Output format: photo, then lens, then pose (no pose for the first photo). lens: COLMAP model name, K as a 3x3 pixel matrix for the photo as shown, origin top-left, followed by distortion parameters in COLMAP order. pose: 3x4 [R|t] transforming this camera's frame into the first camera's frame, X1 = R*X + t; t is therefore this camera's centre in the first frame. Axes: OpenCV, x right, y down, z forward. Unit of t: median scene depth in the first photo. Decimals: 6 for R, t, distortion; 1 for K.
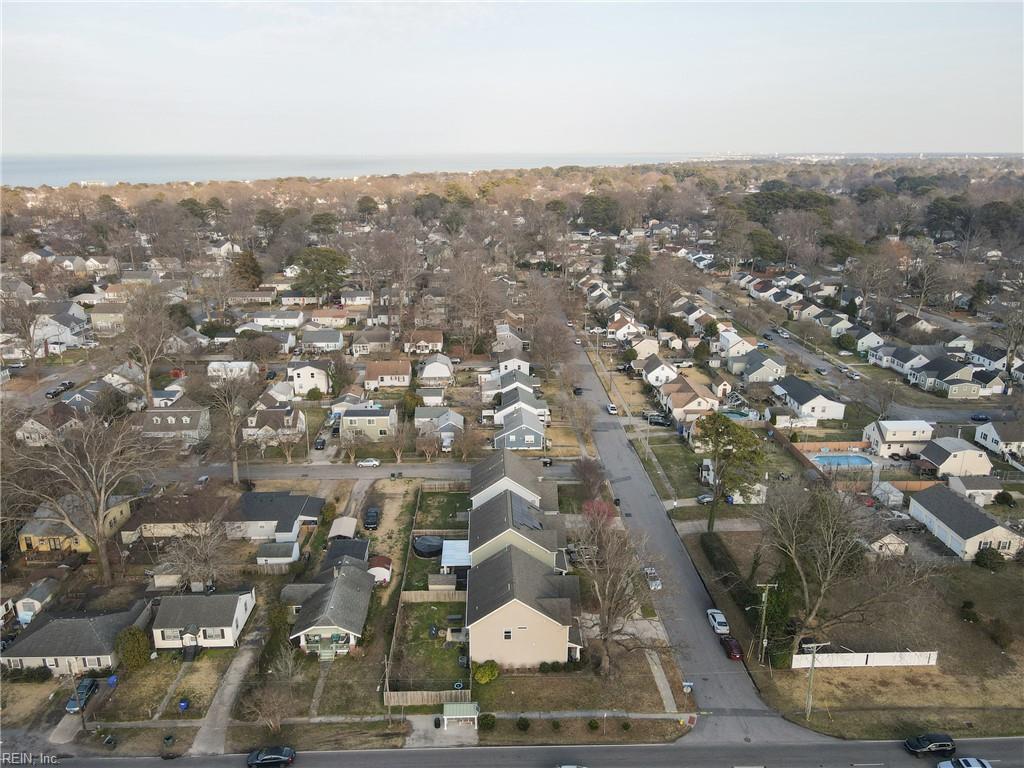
lens RADIAL K [[751.8, 0, 512.0], [0, 751.8, 384.0], [0, 0, 1]] dist [0.004941, 0.004599]
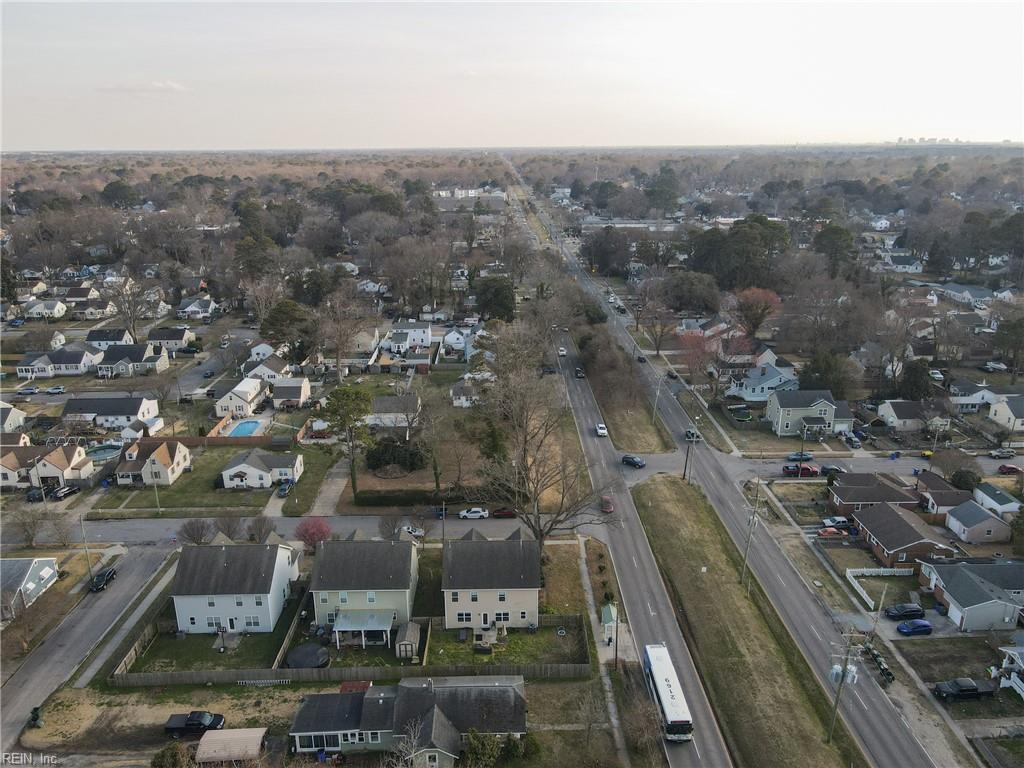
lens RADIAL K [[751.8, 0, 512.0], [0, 751.8, 384.0], [0, 0, 1]] dist [0.004941, 0.004599]
pose [[0.016733, -0.300703, 0.953571, -0.572518], [0.302800, 0.910443, 0.281790, -0.148491], [-0.952907, 0.284026, 0.106287, 0.480556]]
